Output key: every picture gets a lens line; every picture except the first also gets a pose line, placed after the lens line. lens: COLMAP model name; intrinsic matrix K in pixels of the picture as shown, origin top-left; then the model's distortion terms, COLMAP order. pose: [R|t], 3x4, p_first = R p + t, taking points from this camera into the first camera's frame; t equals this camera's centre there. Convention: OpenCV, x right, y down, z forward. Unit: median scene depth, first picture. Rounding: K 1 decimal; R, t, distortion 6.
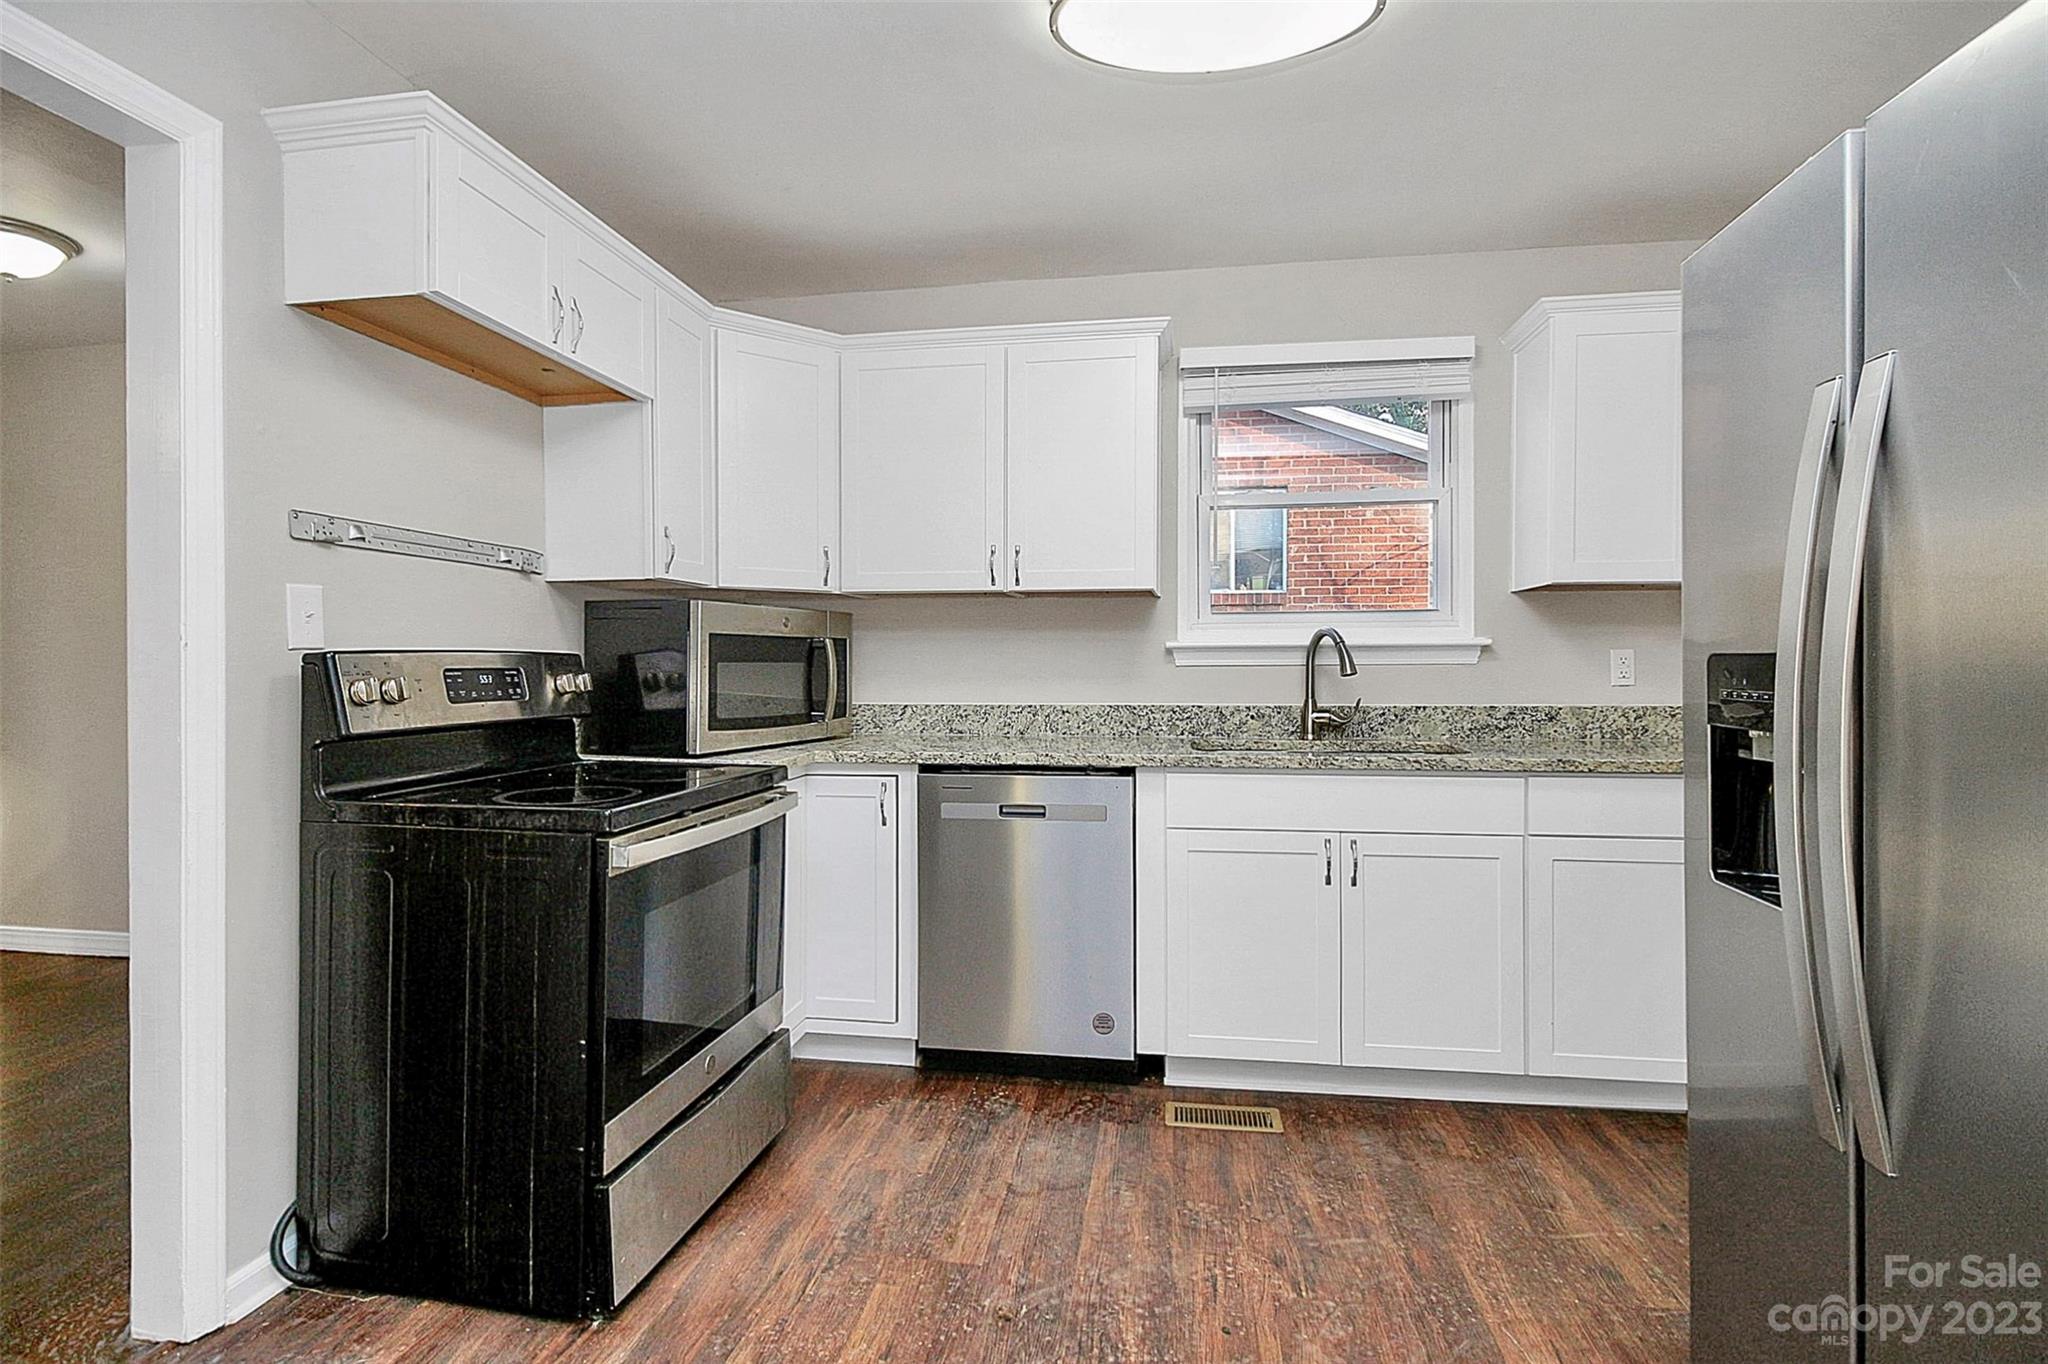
lens RADIAL K [[988.5, 0, 1030.2], [0, 988.5, 662.7], [0, 0, 1]] dist [-0.001607, -0.001087]
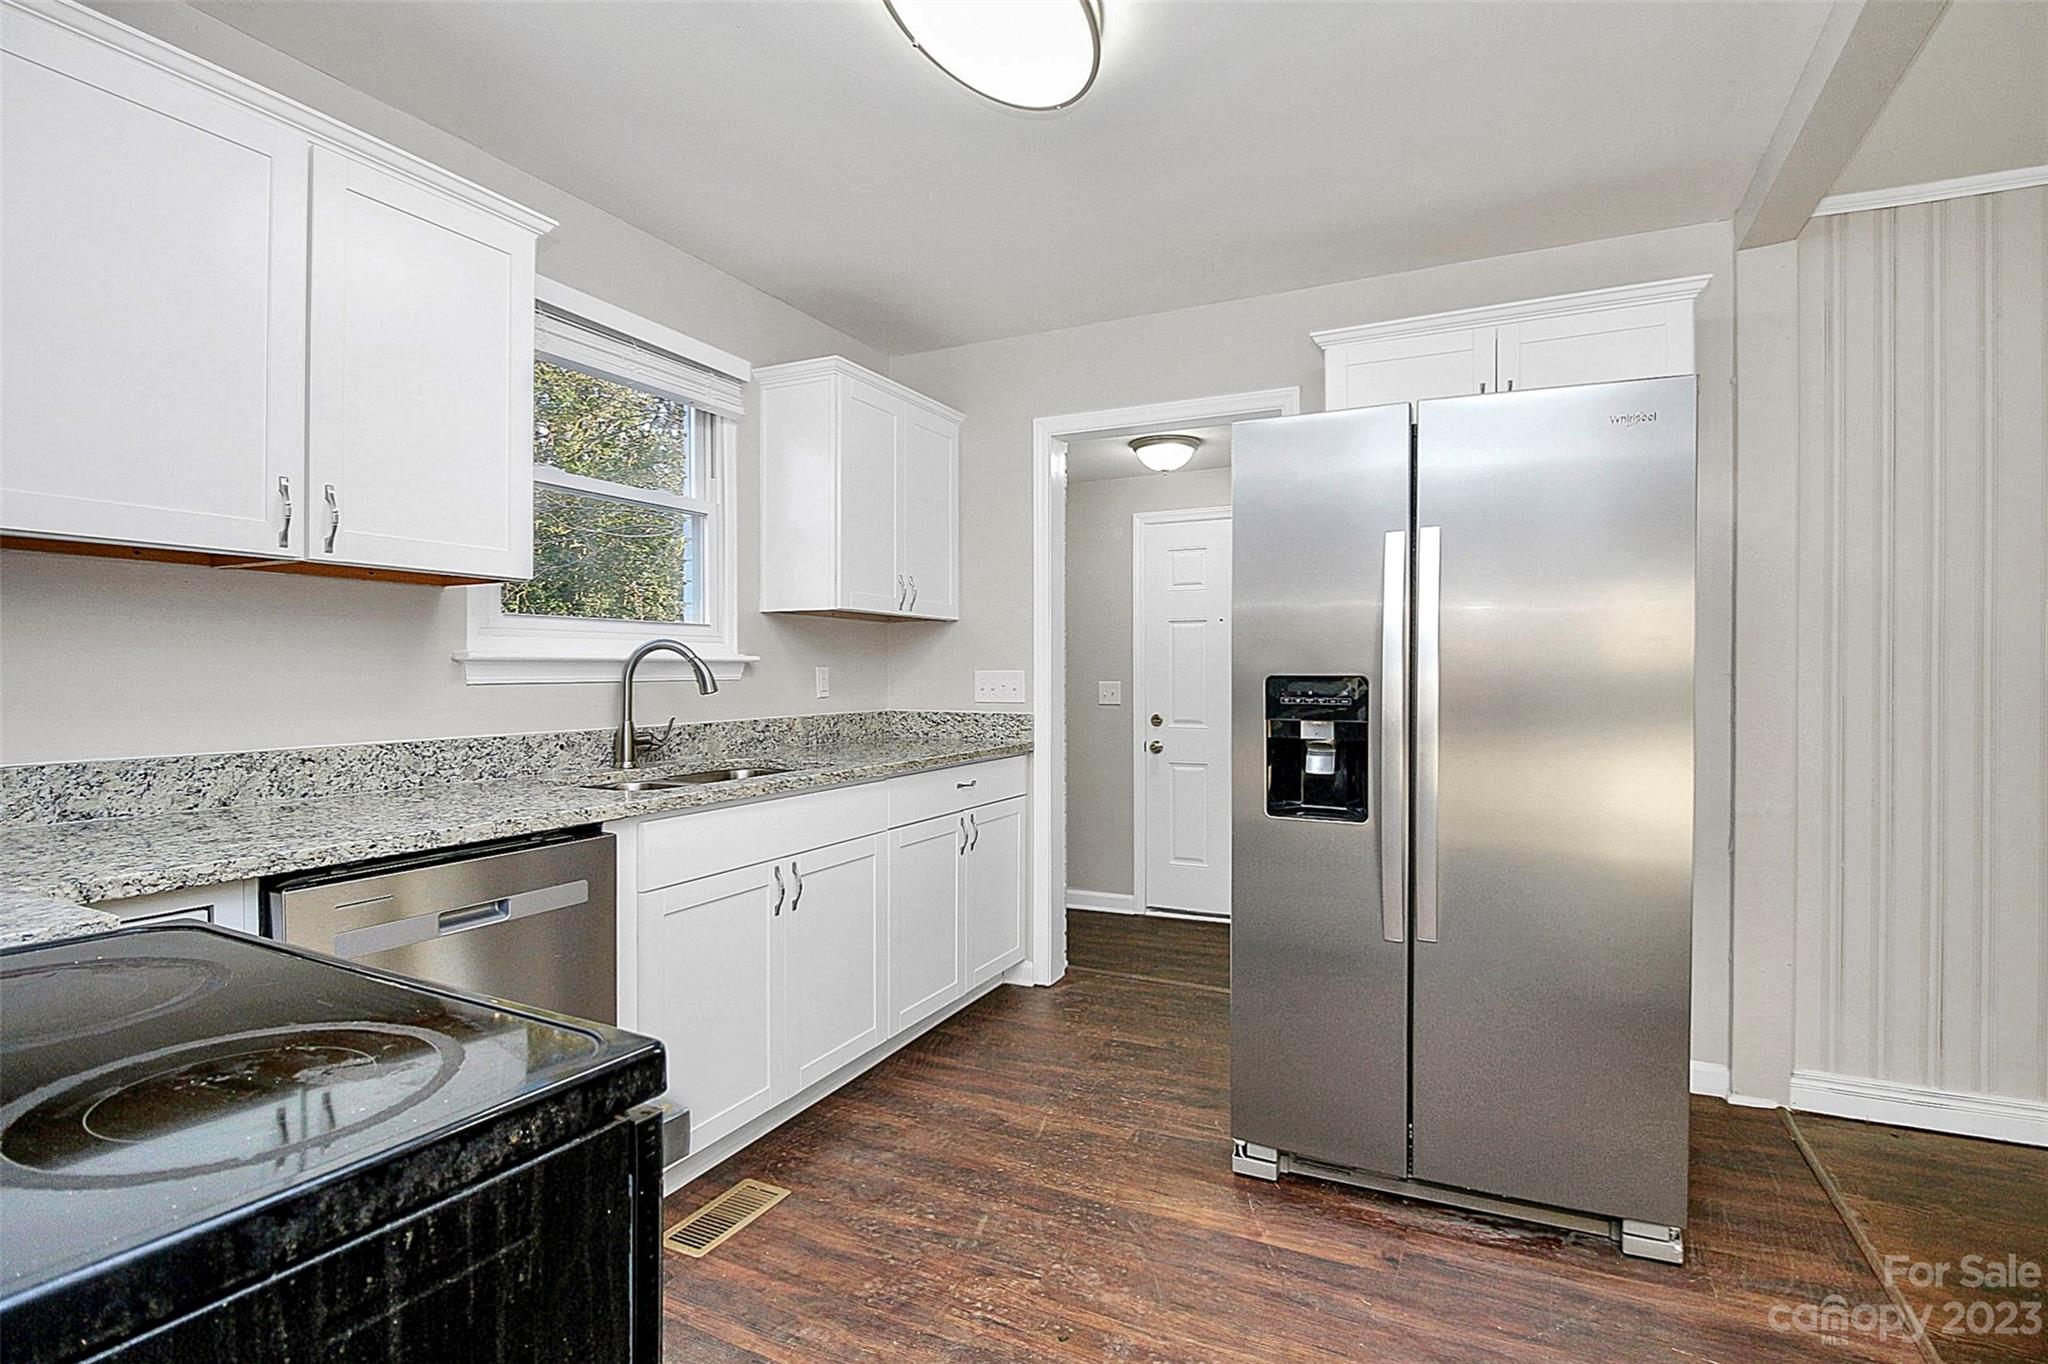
lens RADIAL K [[983.4, 0, 1036.0], [0, 983.4, 676.8], [0, 0, 1]] dist [0.000138, -0.000835]
pose [[0.317069, -0.002018, 0.948400, -0.428920], [0.000235, 0.999998, 0.002049, -0.003760], [-0.948402, -0.000427, 0.317069, 0.394540]]
